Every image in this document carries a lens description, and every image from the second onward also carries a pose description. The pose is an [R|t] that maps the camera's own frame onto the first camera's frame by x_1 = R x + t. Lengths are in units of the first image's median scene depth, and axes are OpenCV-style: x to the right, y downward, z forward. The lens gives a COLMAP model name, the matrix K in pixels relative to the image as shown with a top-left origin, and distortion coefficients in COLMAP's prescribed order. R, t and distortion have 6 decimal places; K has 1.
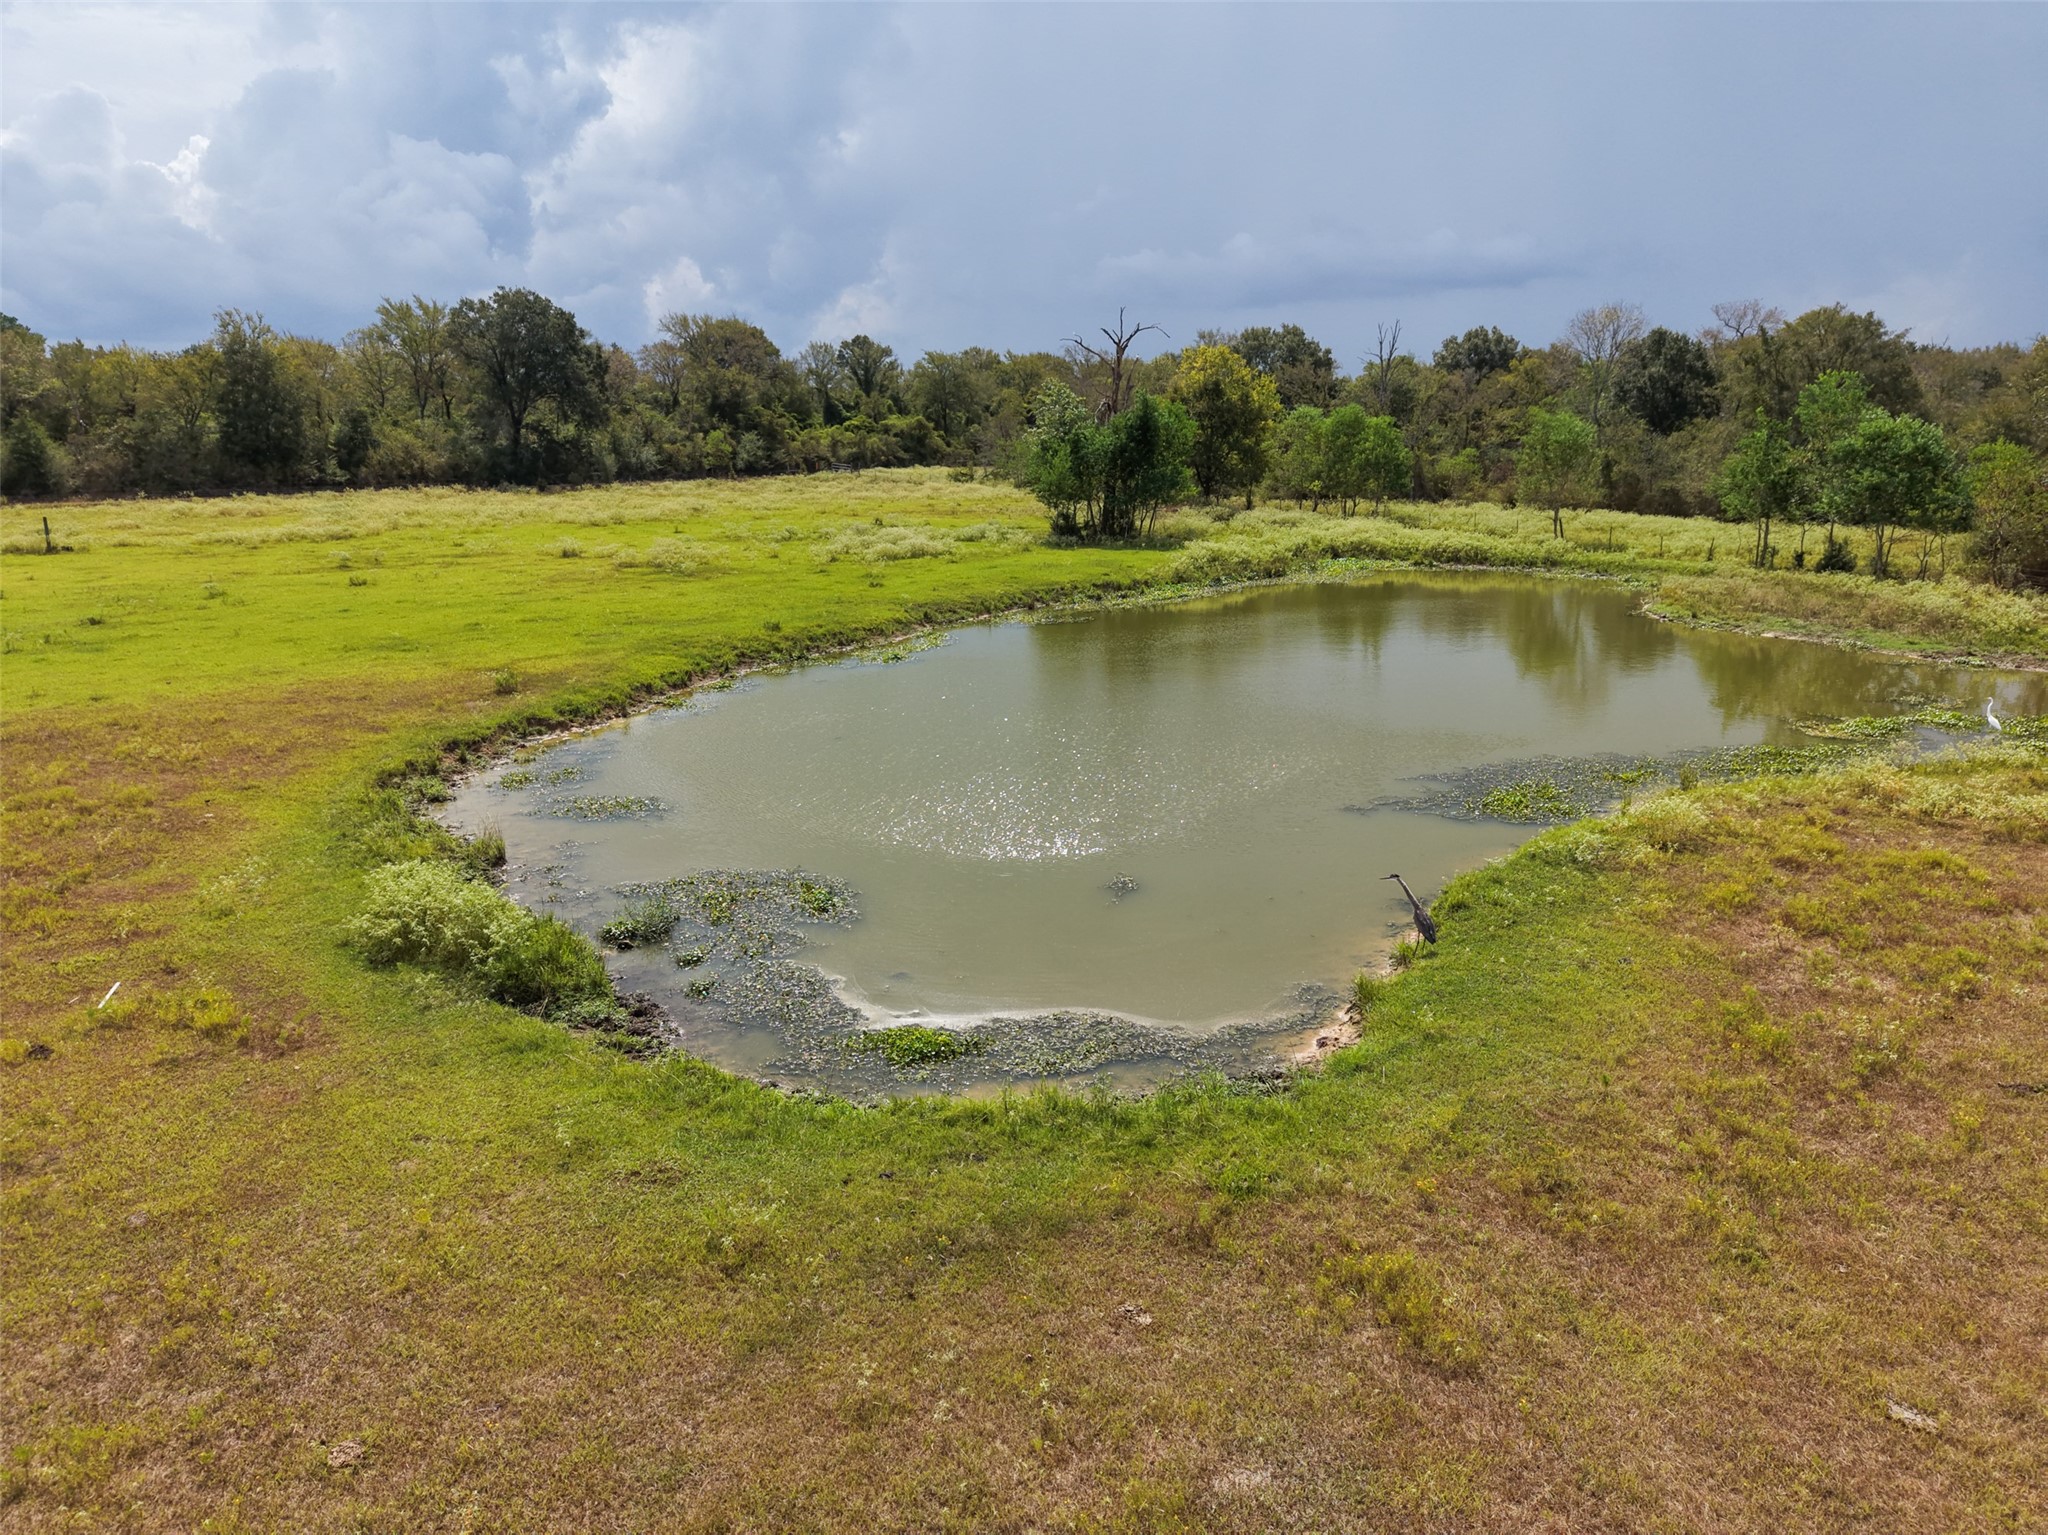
lens RADIAL K [[1368.4, 0, 1026.7], [0, 1368.4, 772.5], [0, 0, 1]] dist [0.019864, -0.021519]
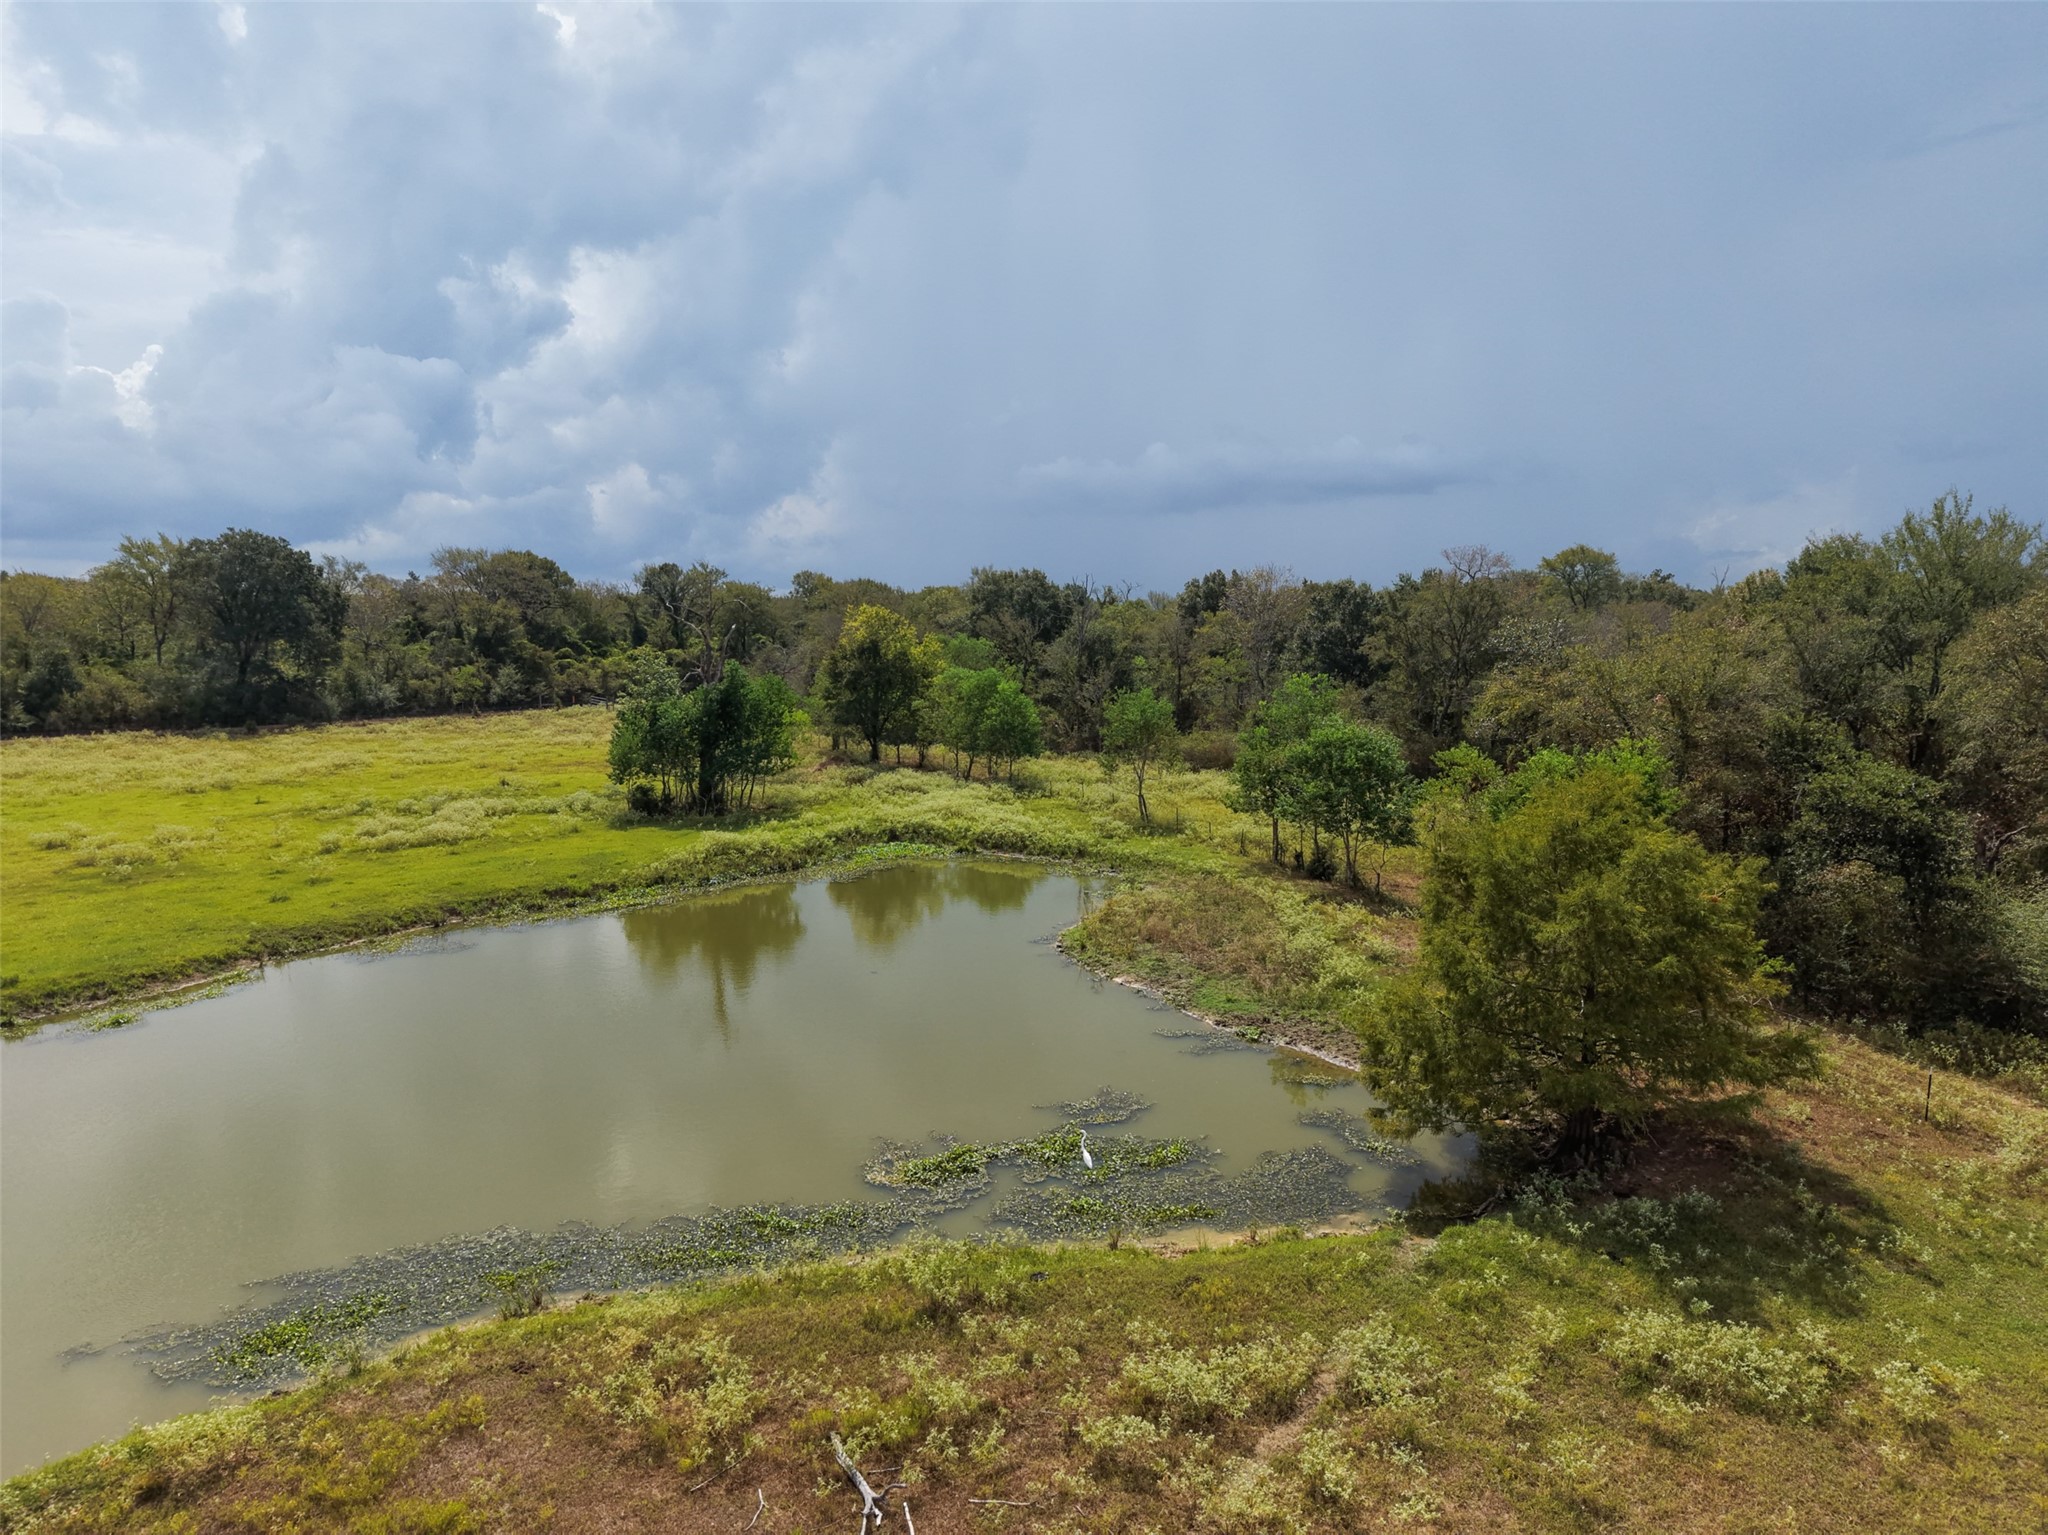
lens RADIAL K [[1368.4, 0, 1026.7], [0, 1368.4, 772.5], [0, 0, 1]] dist [0.019864, -0.021519]
pose [[0.999151, -0.003355, 0.041061, 0.144129], [0.008984, 0.990437, -0.137673, -0.036719], [-0.040206, 0.137925, 0.989626, 0.020533]]
